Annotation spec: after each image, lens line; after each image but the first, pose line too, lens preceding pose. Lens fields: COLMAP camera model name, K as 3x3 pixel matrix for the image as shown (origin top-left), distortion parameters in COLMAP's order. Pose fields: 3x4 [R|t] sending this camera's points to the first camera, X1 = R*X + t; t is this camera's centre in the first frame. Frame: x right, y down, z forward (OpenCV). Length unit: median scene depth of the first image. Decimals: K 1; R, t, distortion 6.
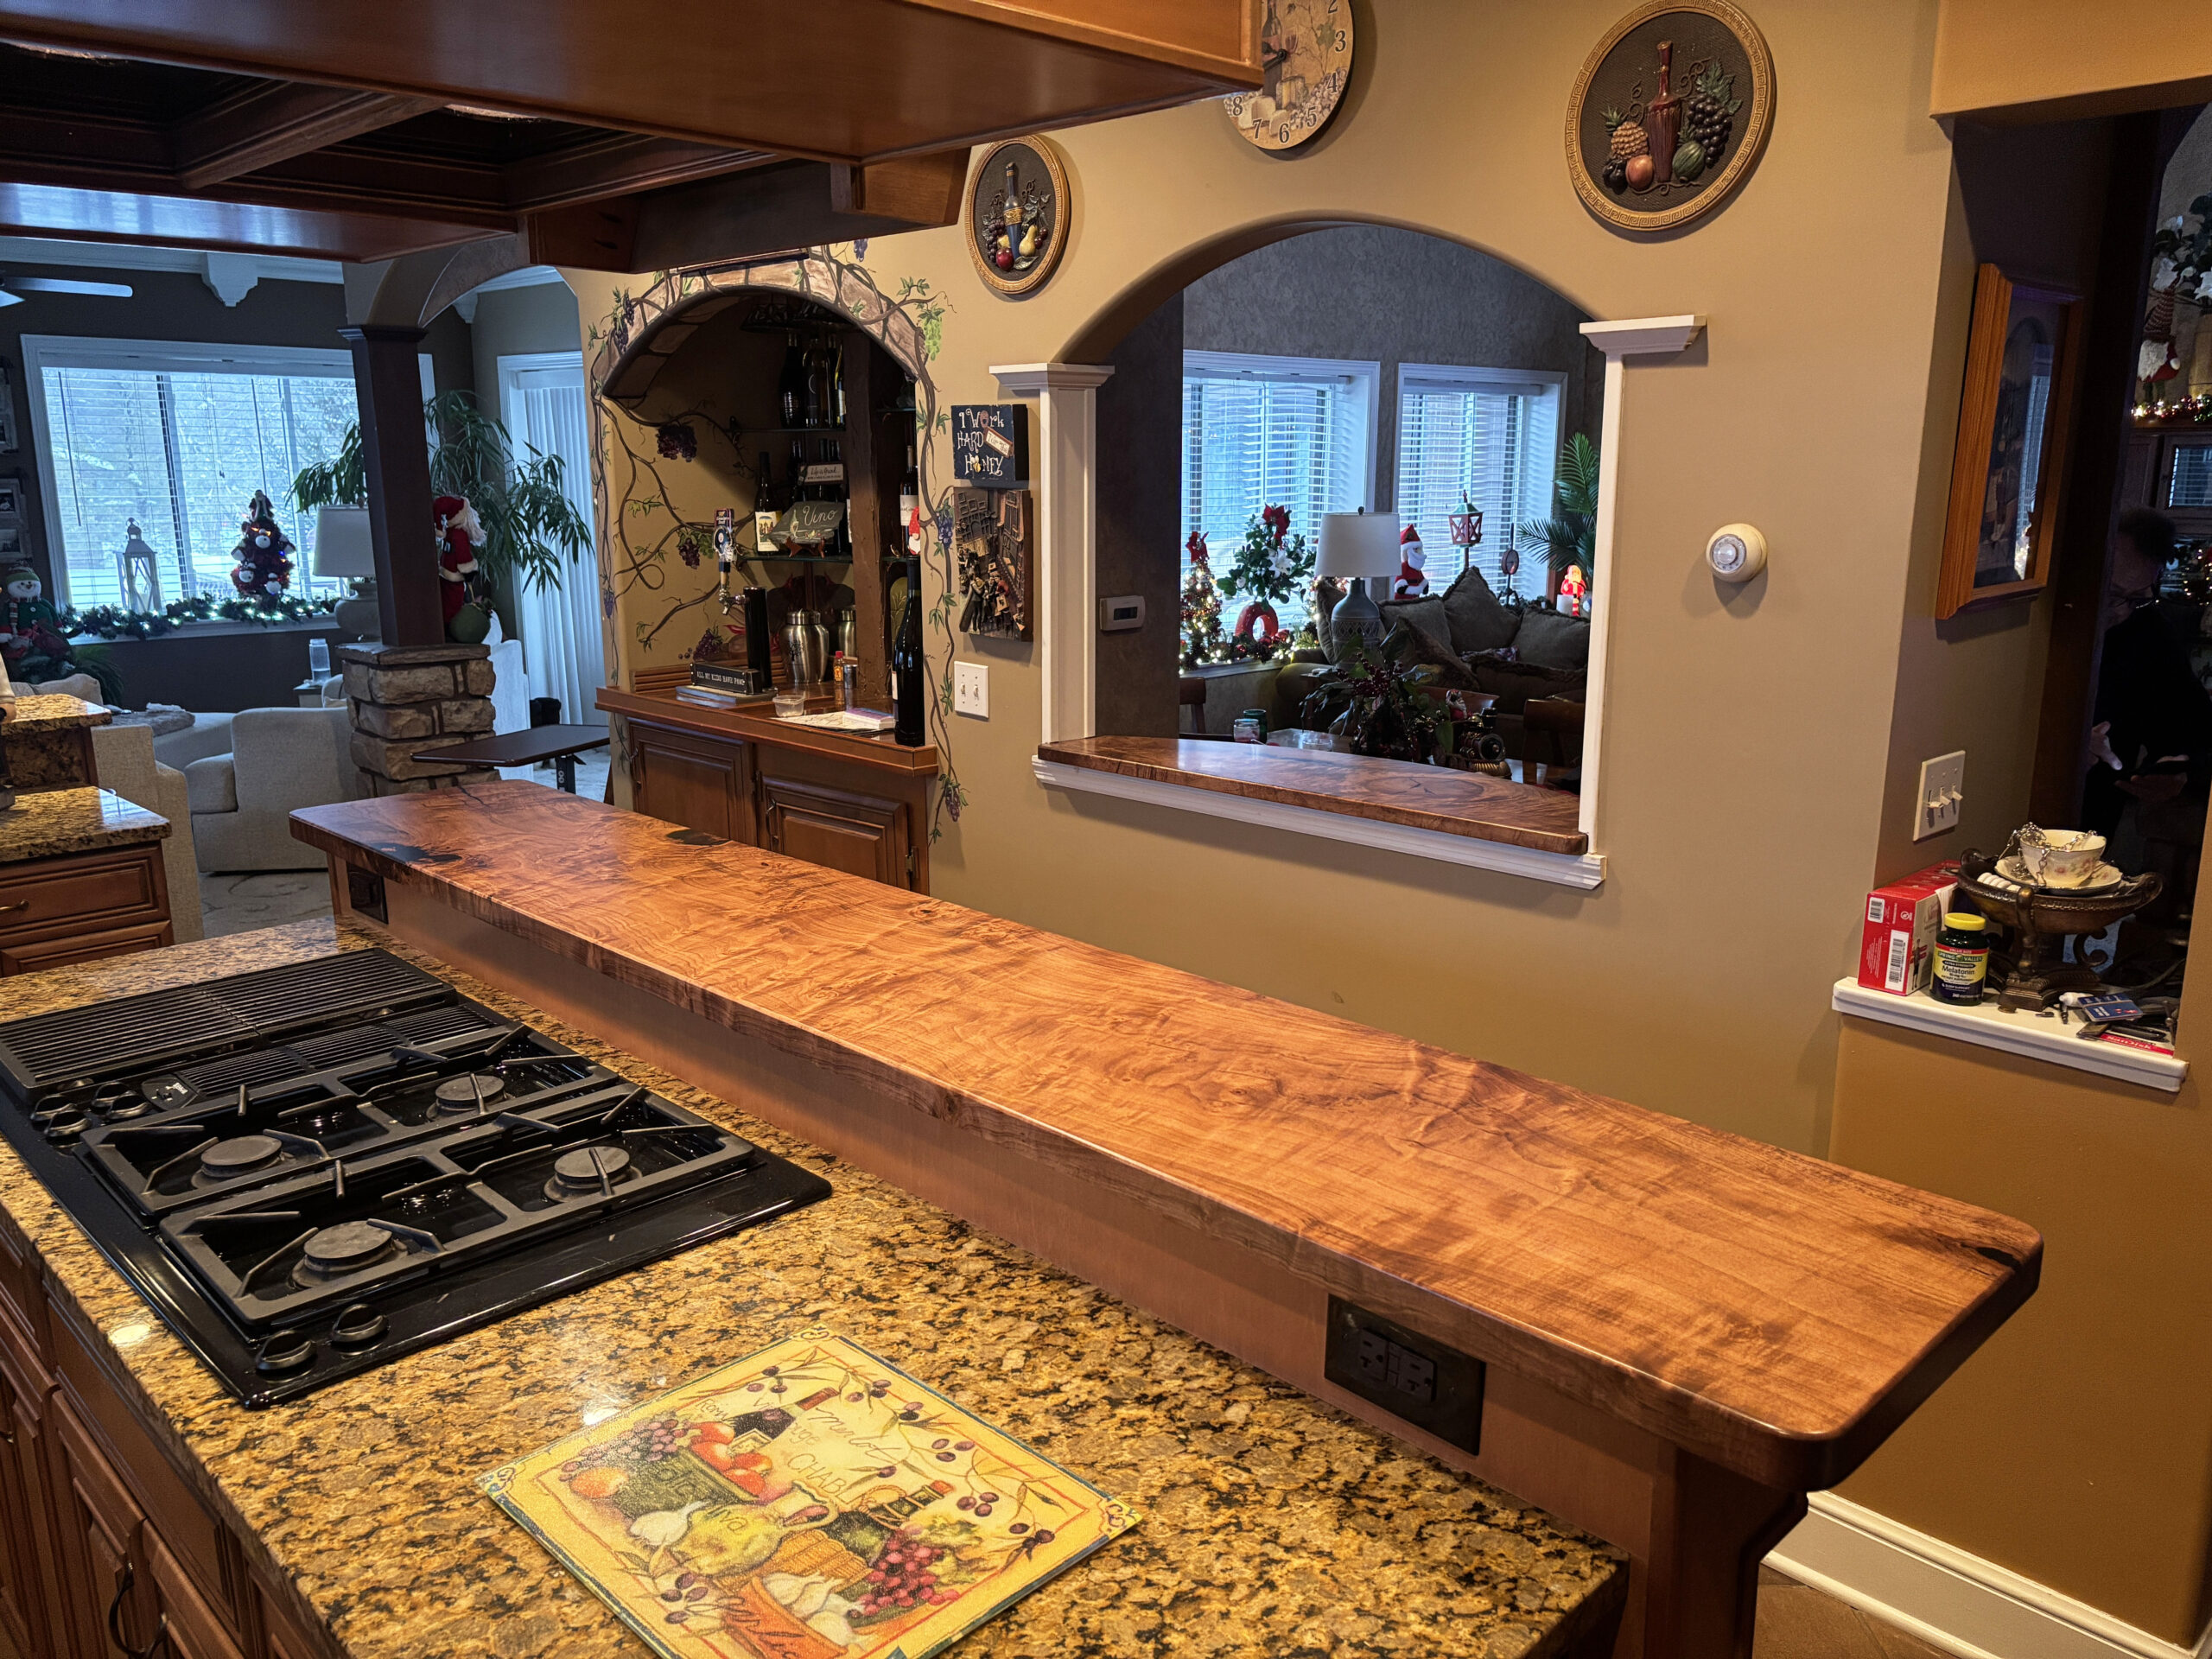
lens RADIAL K [[1667.2, 0, 1124.6], [0, 1667.2, 839.8], [0, 0, 1]] dist [0.051616, -0.055374]
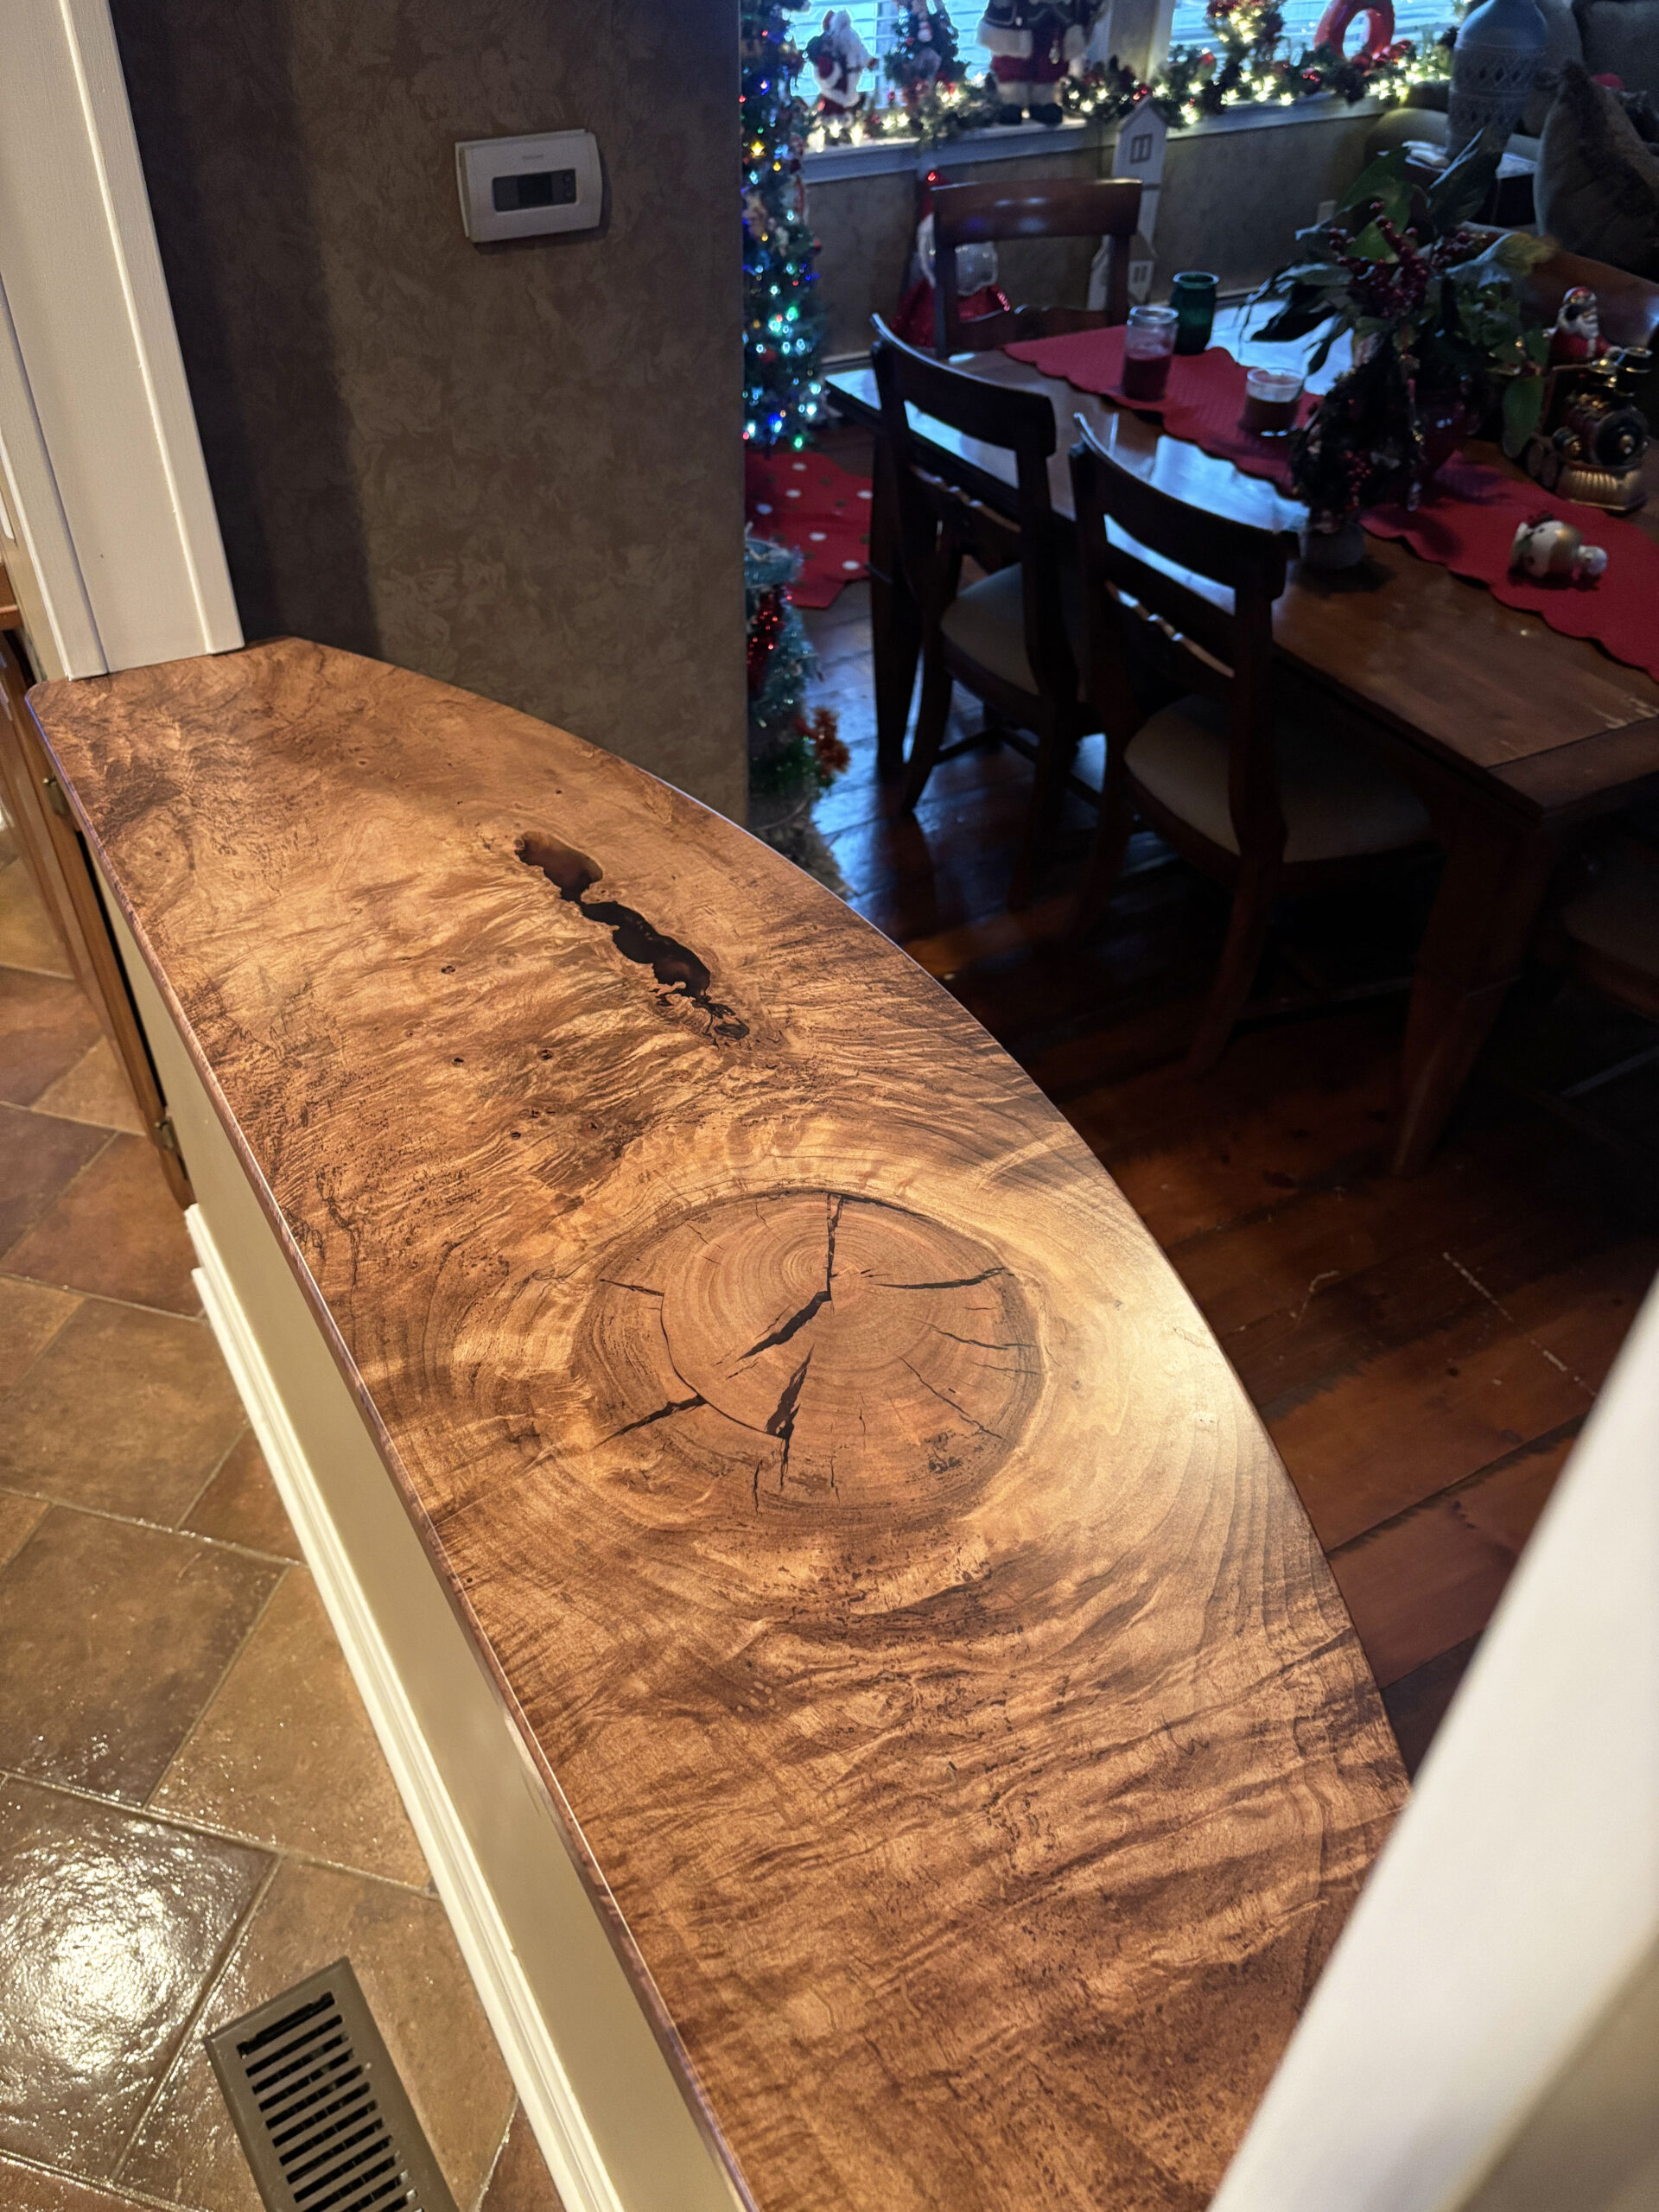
lens RADIAL K [[1667.2, 0, 804.1], [0, 1667.2, 1141.0], [0, 0, 1]] dist [0.051616, -0.055374]
pose [[0.965701, 0.182279, -0.184919, 0.265177], [-0.071804, 0.871870, 0.484445, -0.218243], [0.249529, -0.454552, 0.855054, 0.950158]]
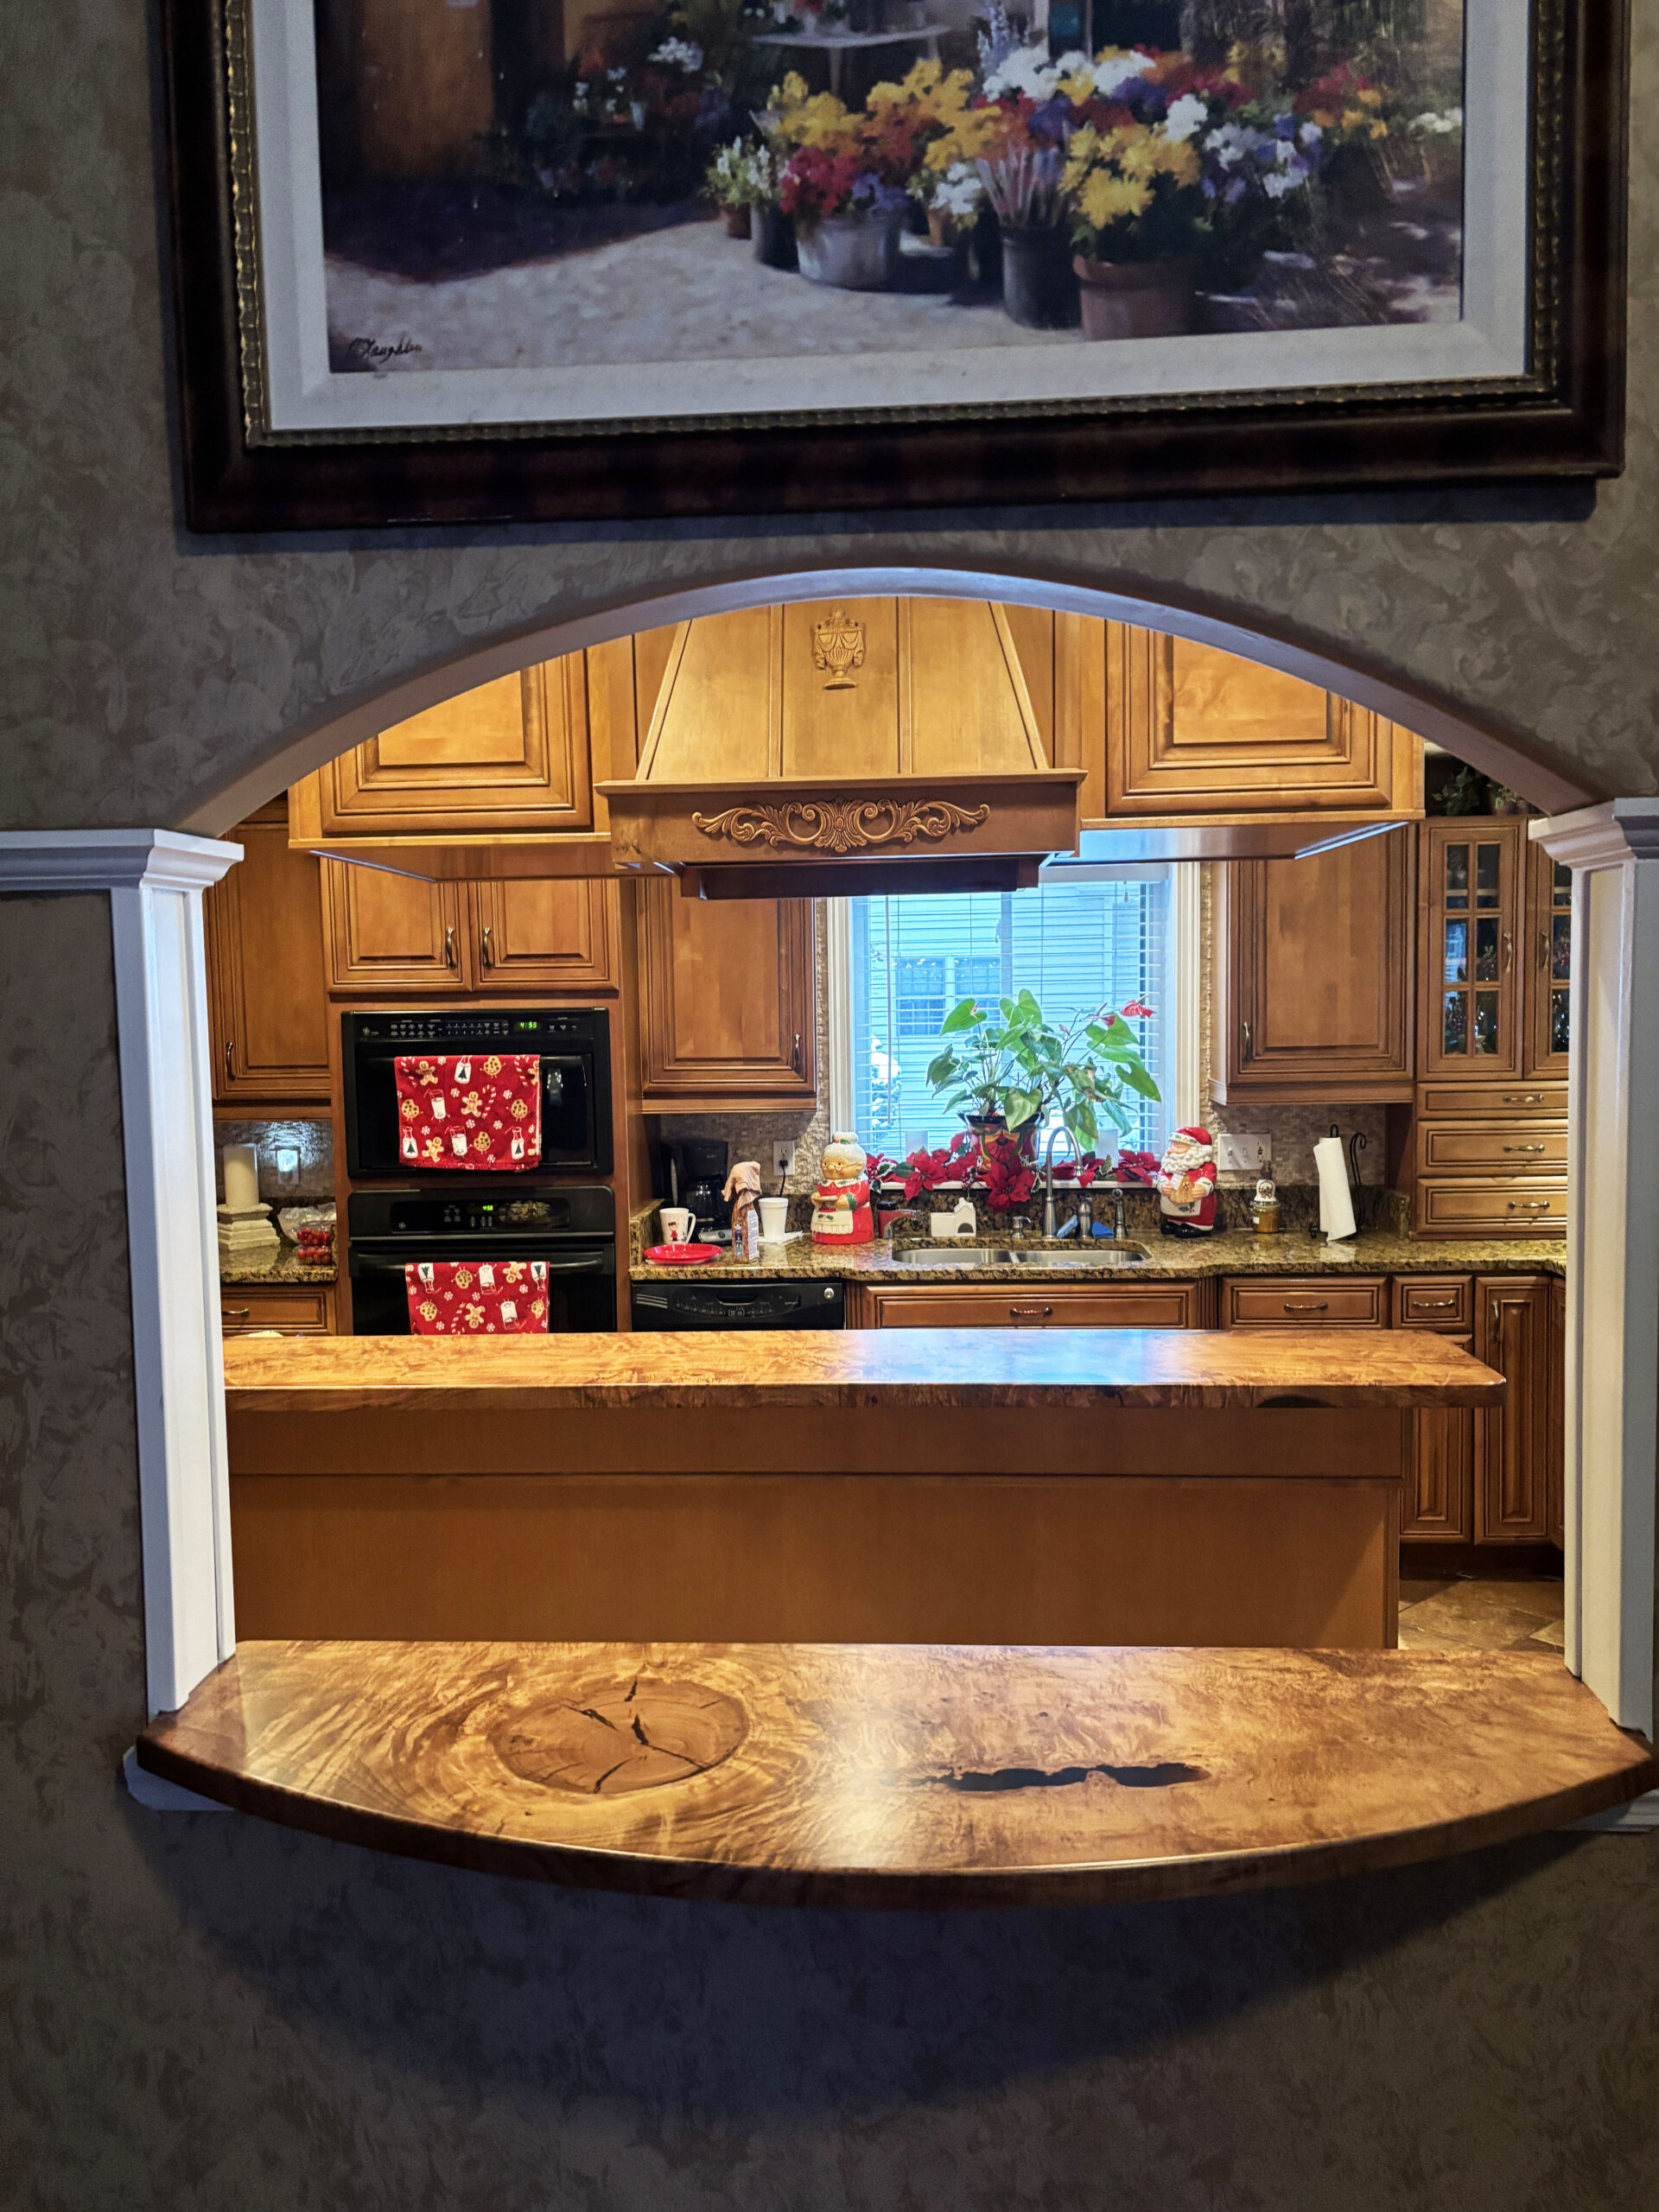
lens RADIAL K [[1667.2, 0, 798.5], [0, 1667.2, 1136.2], [0, 0, 1]] dist [0.051616, -0.055374]
pose [[-0.752862, 0.074265, -0.653975, 0.528114], [-0.125482, 0.959194, 0.253380, -0.381352], [0.646106, 0.272822, -0.712822, 1.585996]]
